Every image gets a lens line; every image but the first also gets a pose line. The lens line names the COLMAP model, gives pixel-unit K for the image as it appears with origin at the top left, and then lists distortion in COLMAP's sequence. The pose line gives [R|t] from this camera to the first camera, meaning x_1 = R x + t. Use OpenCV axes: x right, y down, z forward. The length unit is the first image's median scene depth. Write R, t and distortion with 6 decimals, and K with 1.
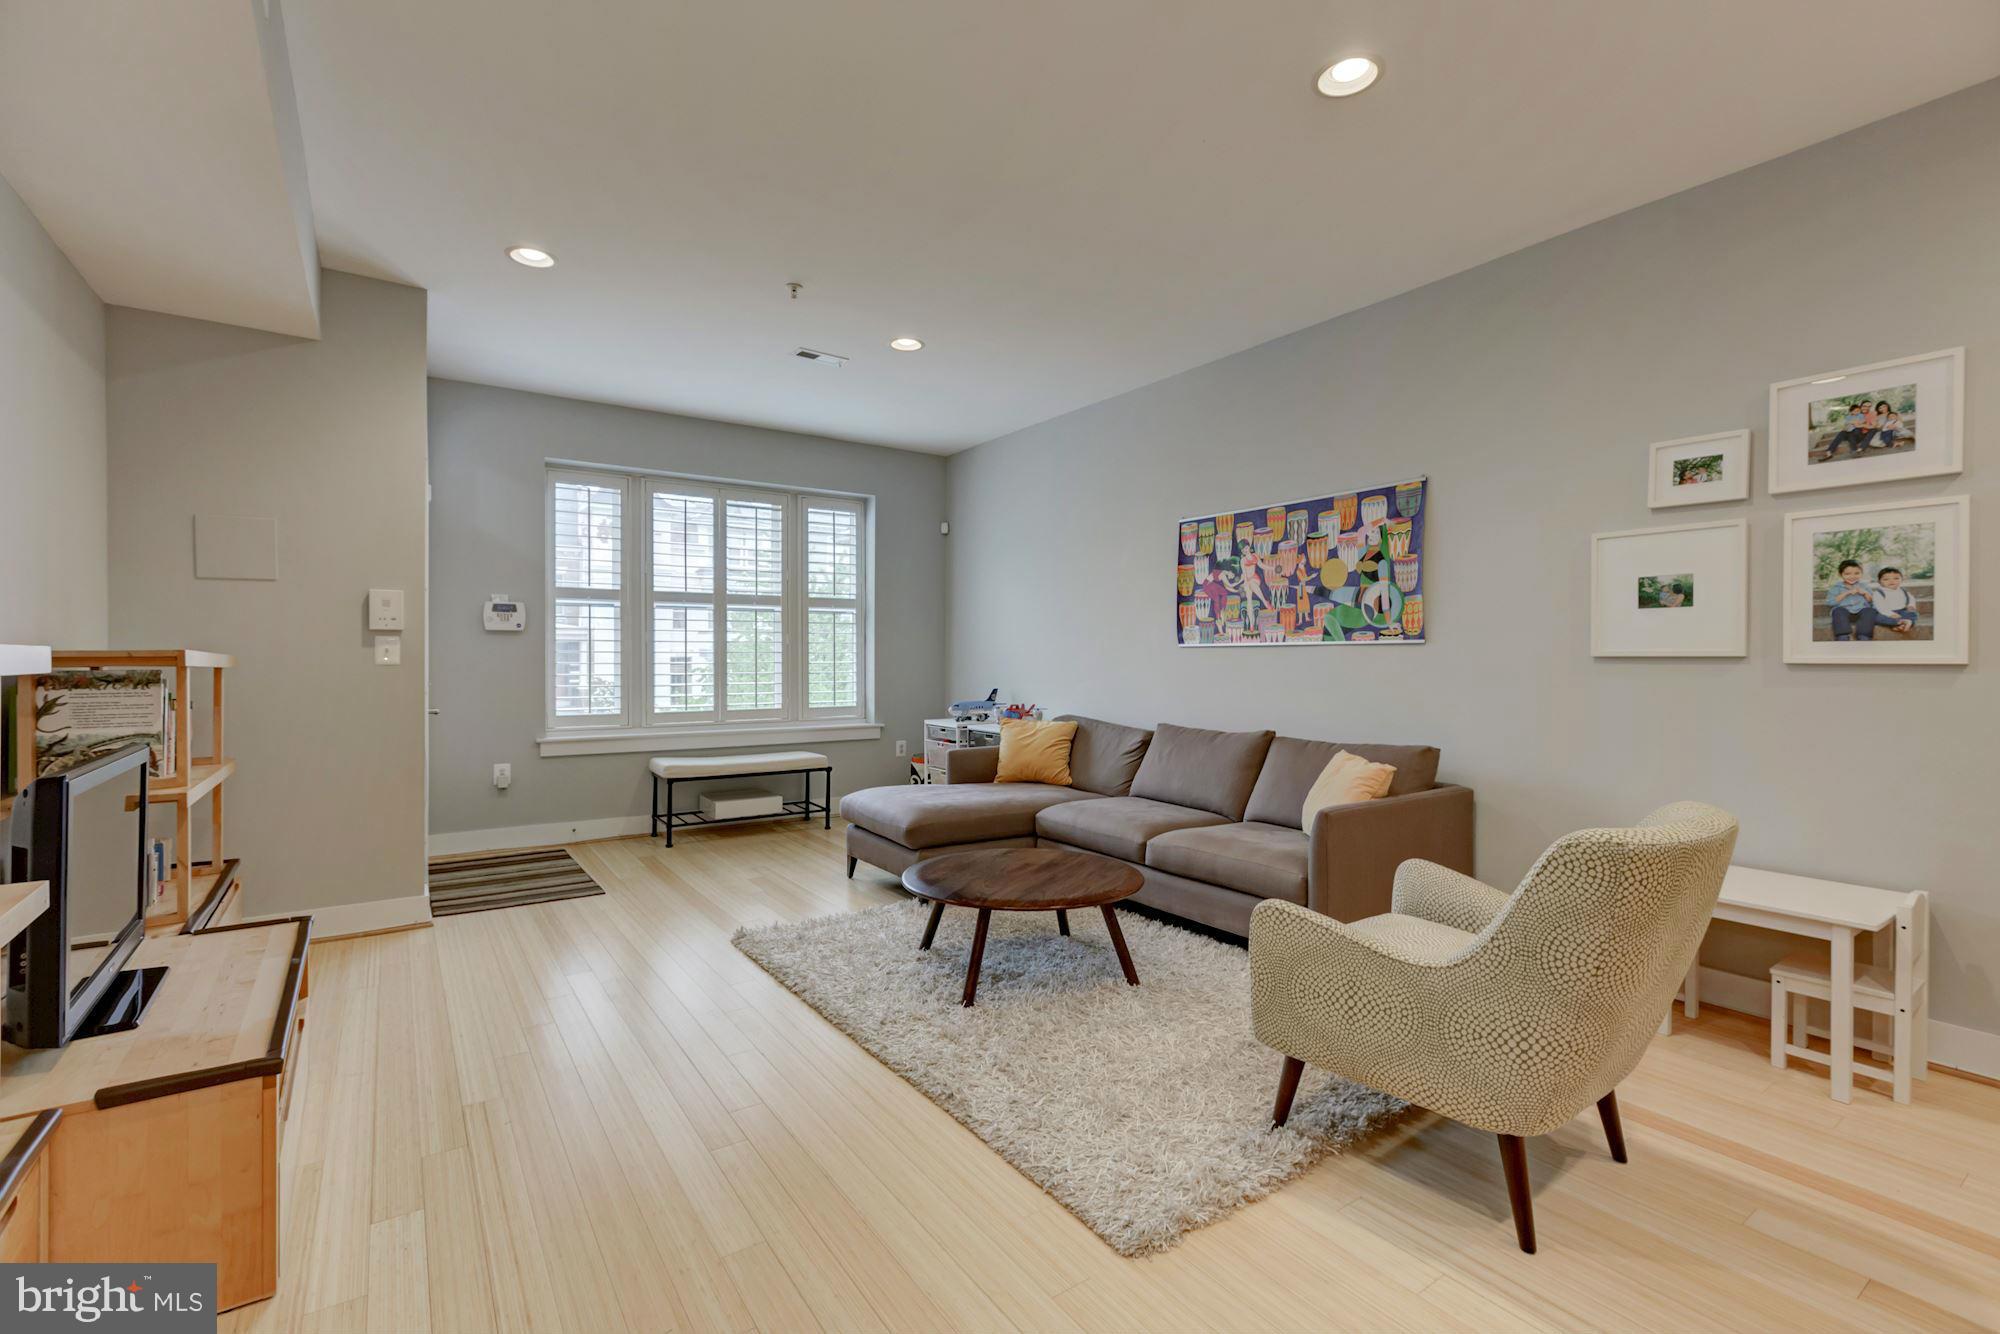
lens RADIAL K [[884.7, 0, 1000.8], [0, 884.7, 665.2], [0, 0, 1]] dist [-0.001139, 0.000085]
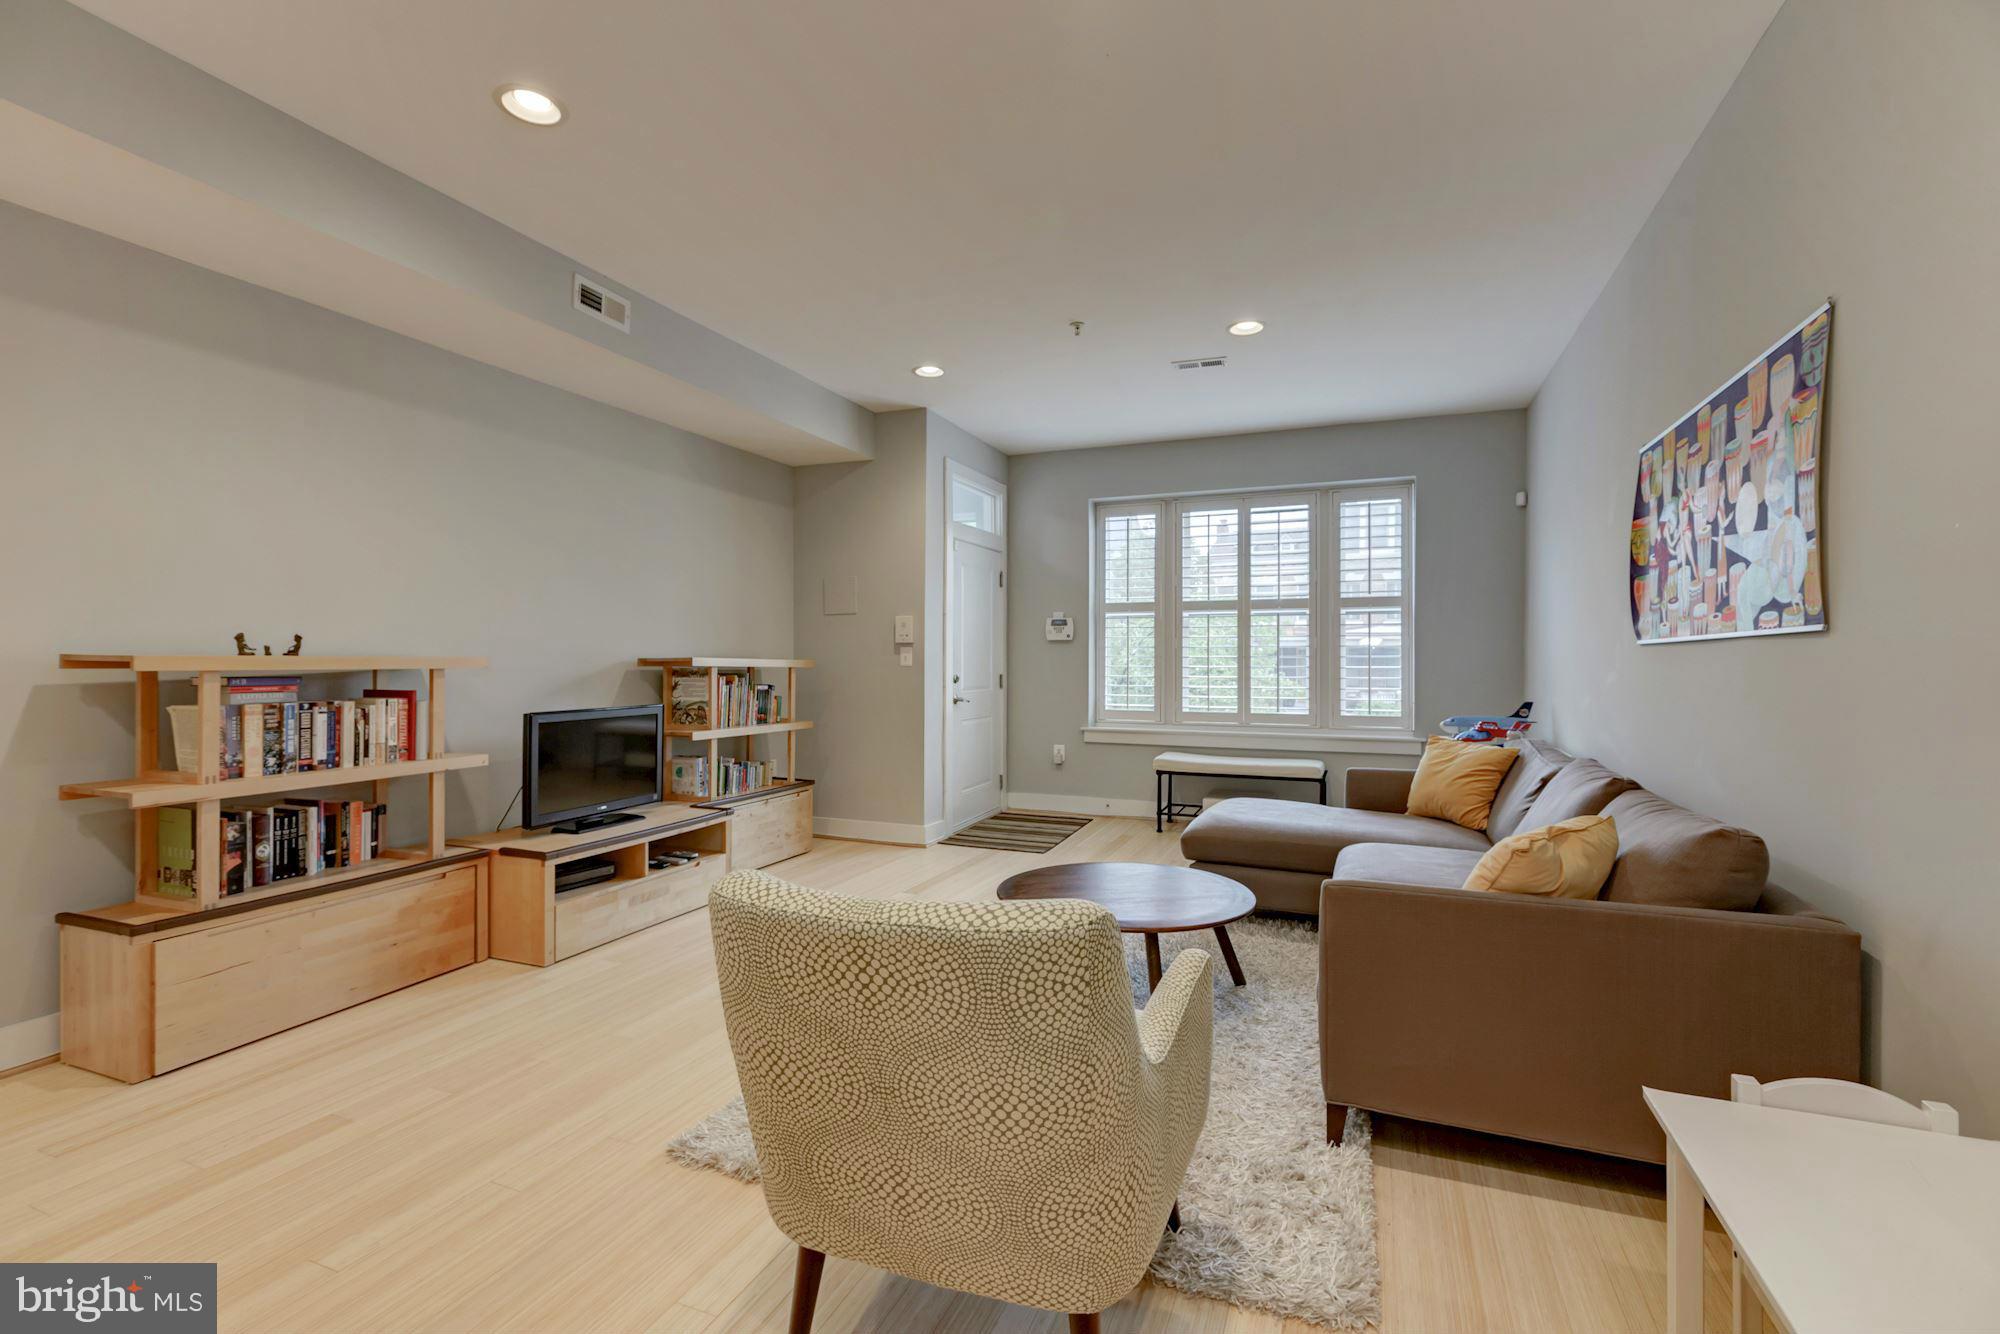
lens RADIAL K [[884.7, 0, 1003.2], [0, 884.7, 658.5], [0, 0, 1]] dist [-0.001139, 0.000085]
pose [[0.539786, -0.003533, -0.841795, 0.430509], [-0.007582, 0.999930, -0.009059, -0.001026], [0.841768, 0.011272, 0.539721, 0.222531]]
